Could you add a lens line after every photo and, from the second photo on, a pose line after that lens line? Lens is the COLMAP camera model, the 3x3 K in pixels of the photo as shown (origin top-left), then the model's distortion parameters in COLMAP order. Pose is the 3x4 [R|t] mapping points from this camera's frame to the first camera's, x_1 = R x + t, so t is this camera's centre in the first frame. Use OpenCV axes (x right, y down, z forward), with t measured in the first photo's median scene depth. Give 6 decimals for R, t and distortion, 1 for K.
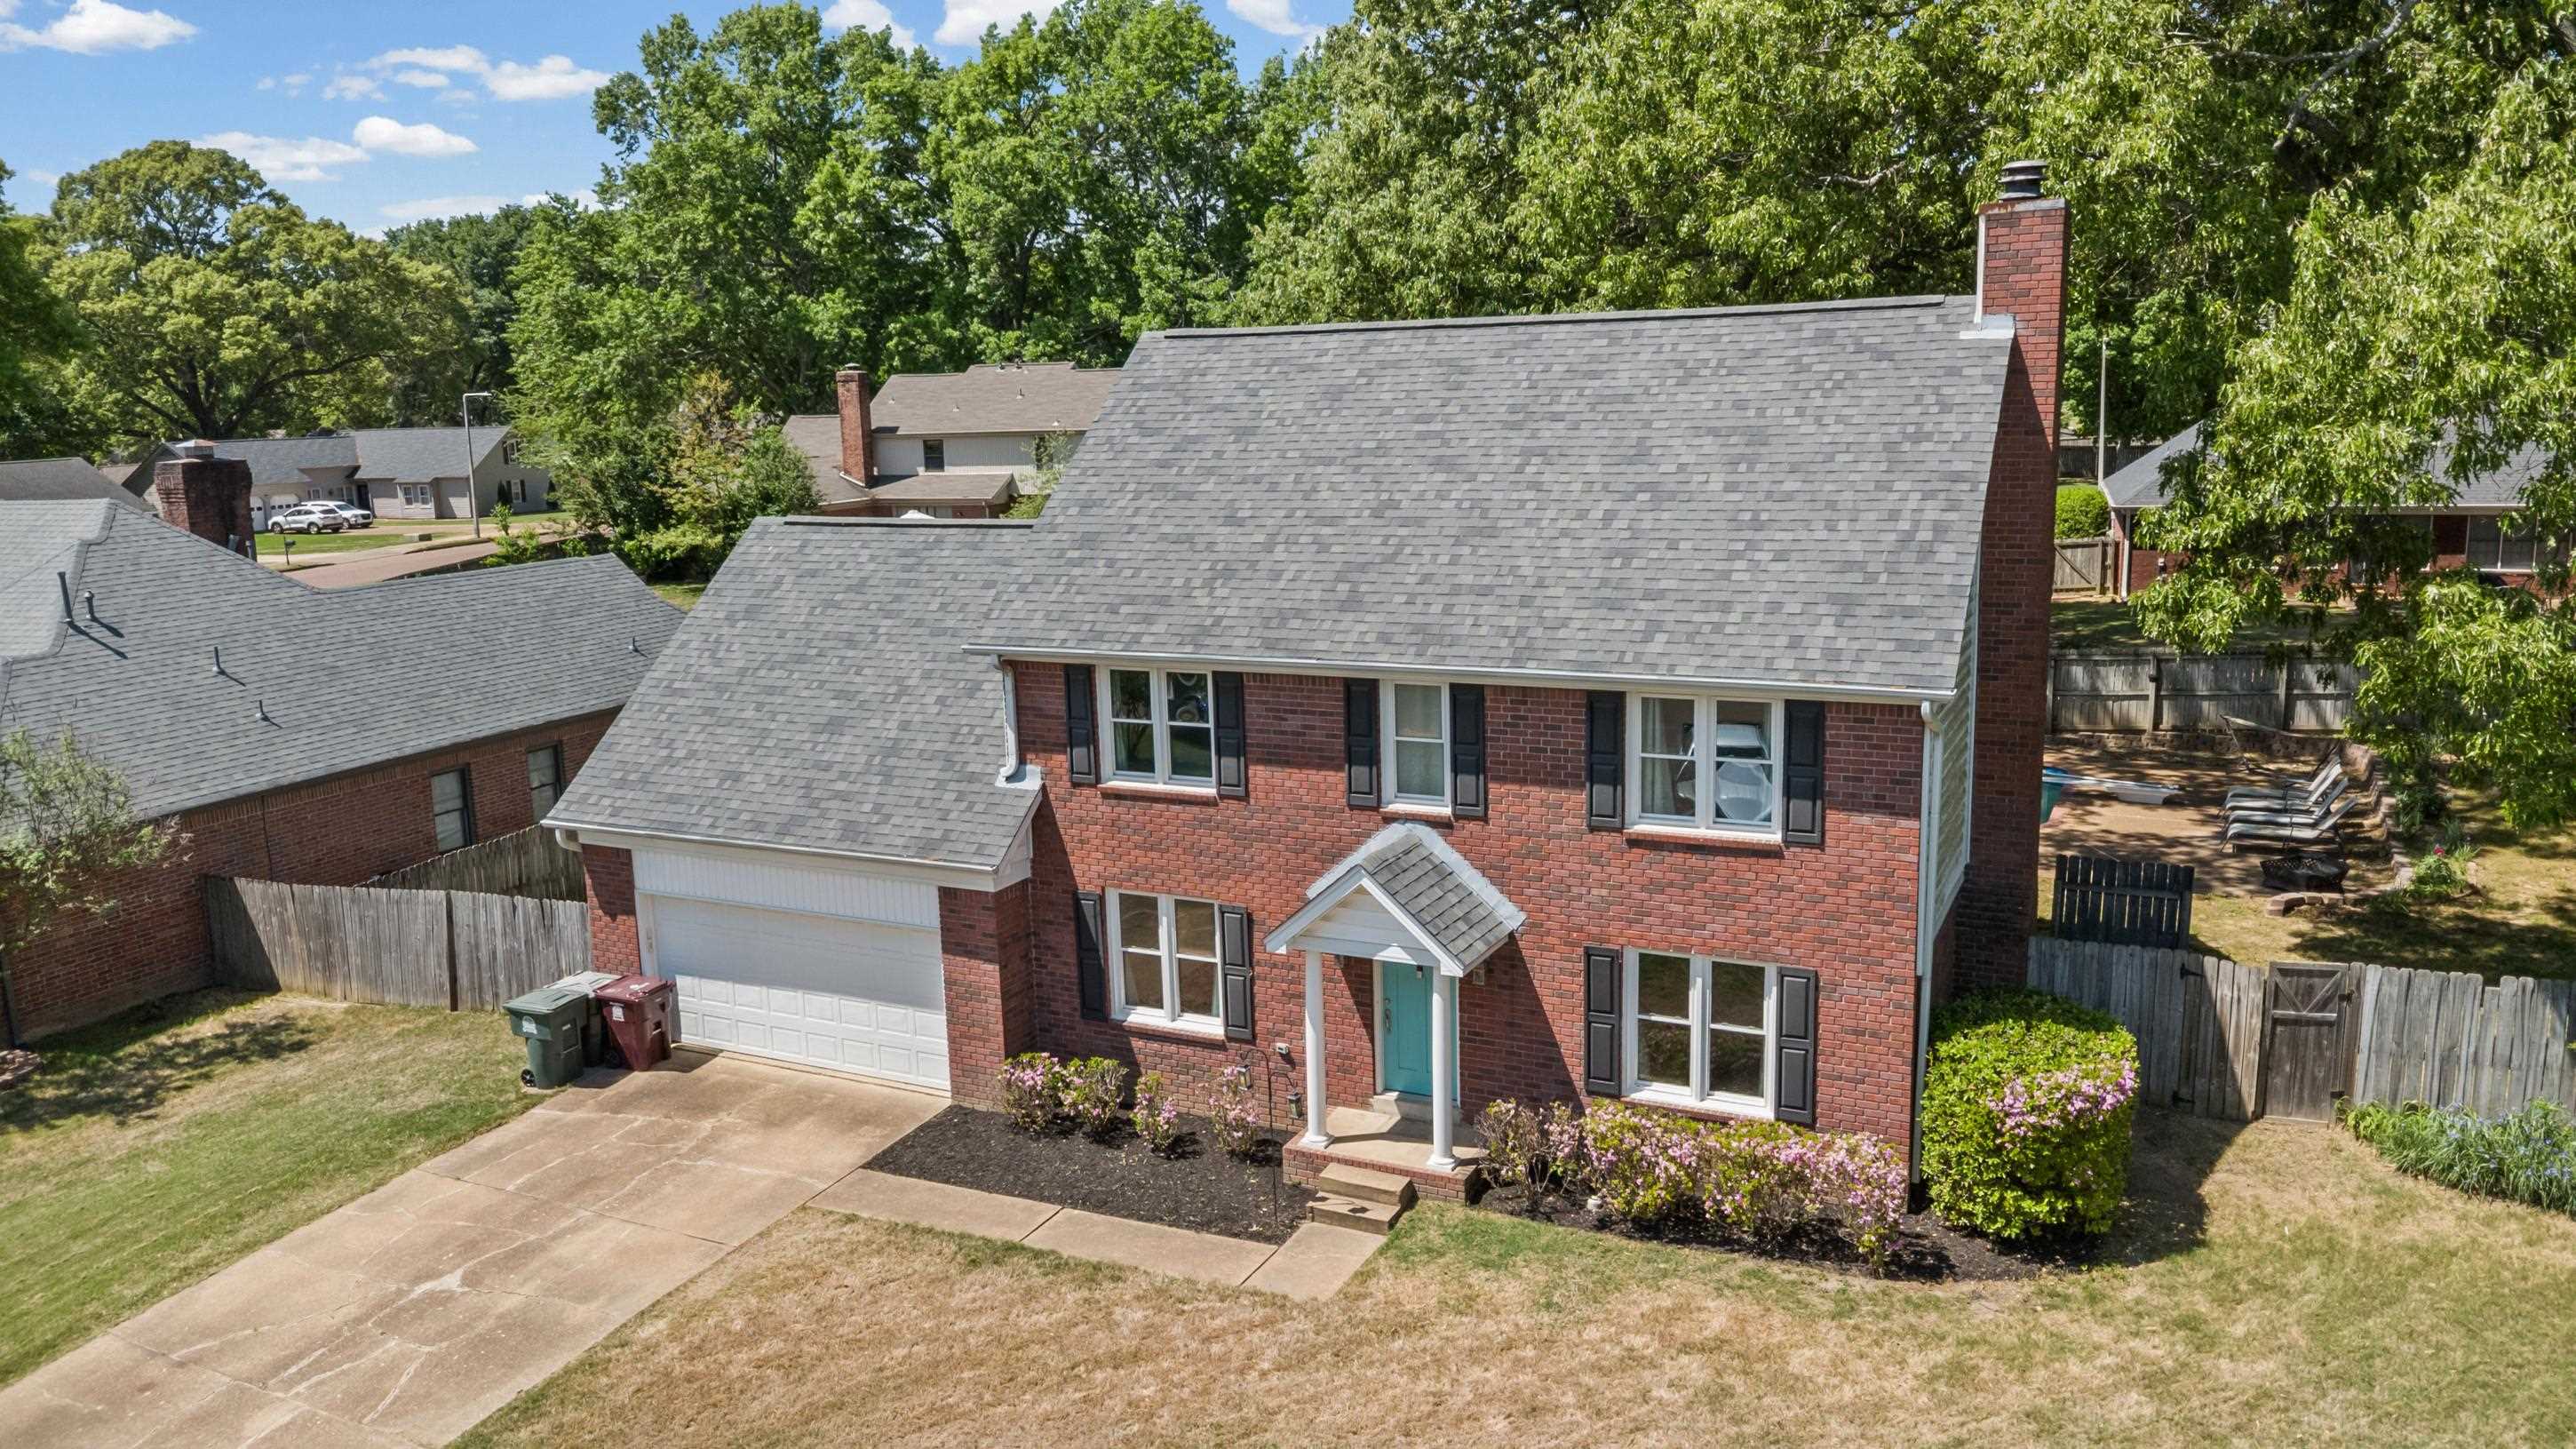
lens RADIAL K [[1817.3, 0, 1288.0], [0, 1817.3, 724.5], [0, 0, 1]] dist [0.002609, -0.000555]
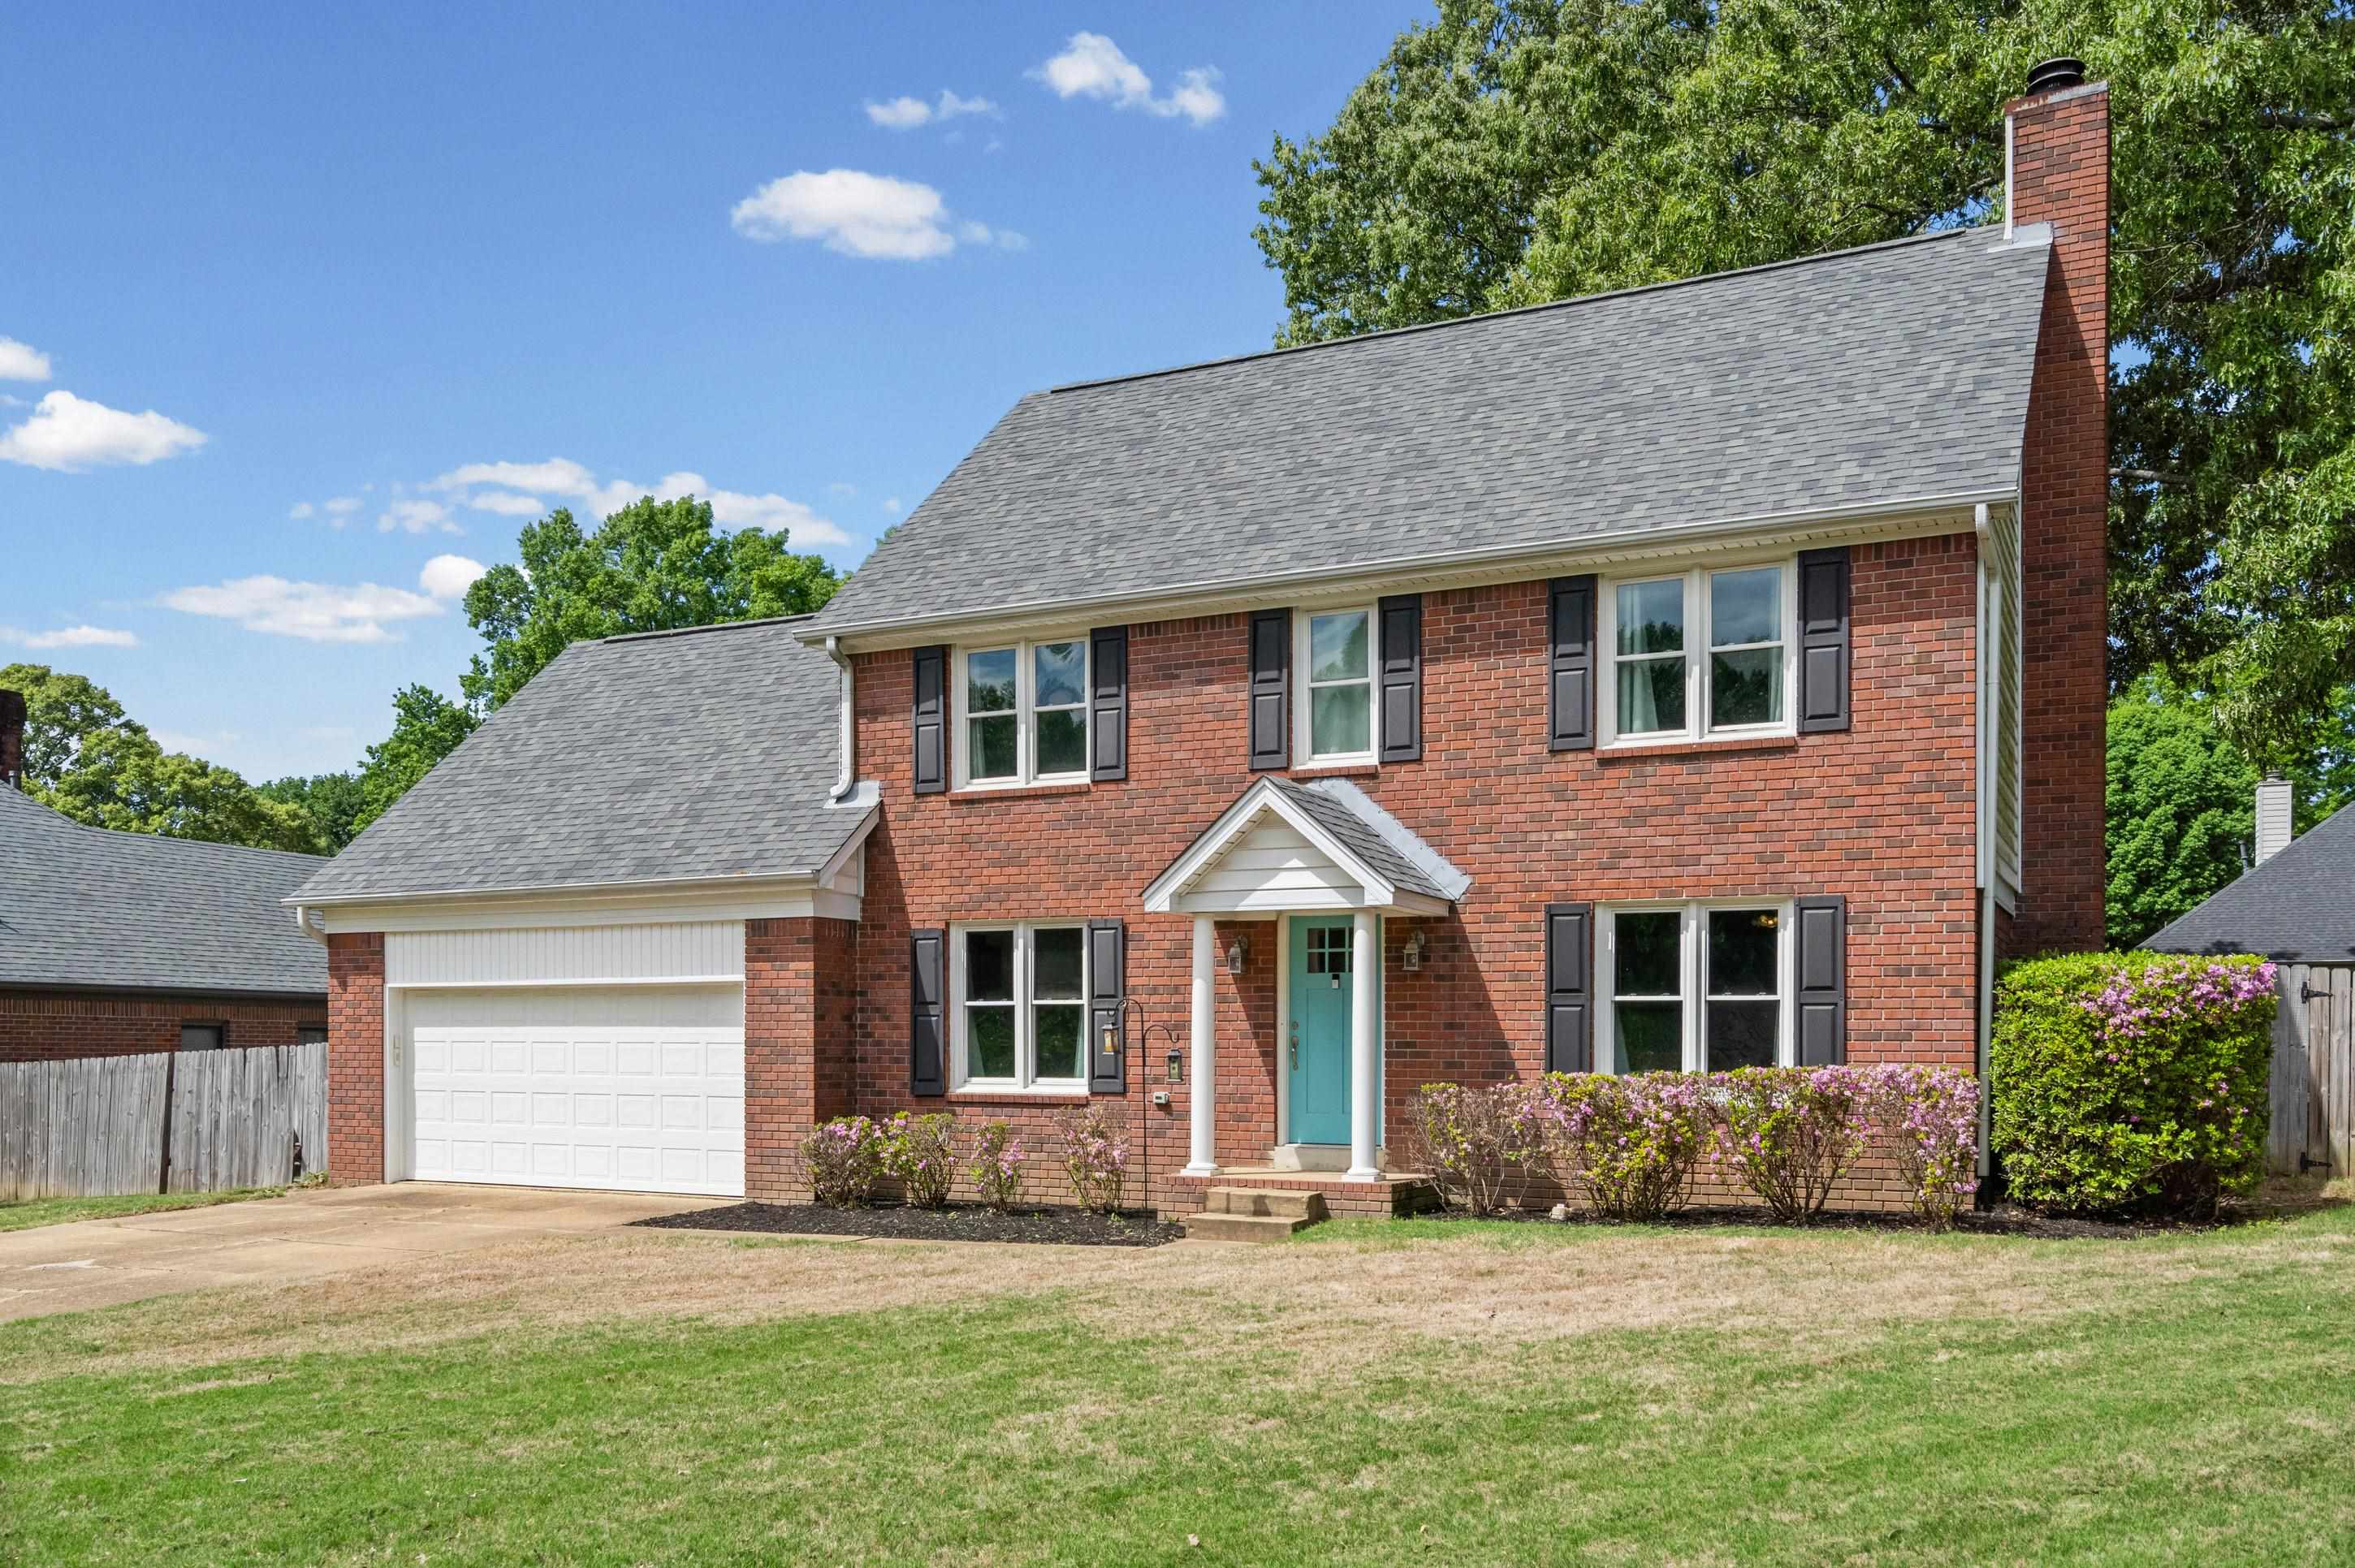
lens RADIAL K [[1964.5, 0, 1150.2], [0, 1964.5, 1075.8], [0, 0, 1]] dist [-0.001563, 0.004820]
pose [[0.999393, 0.029511, -0.018510, 0.007625], [-0.032224, 0.985019, -0.169411, 0.305319], [0.013233, 0.169905, 0.985372, 0.146235]]
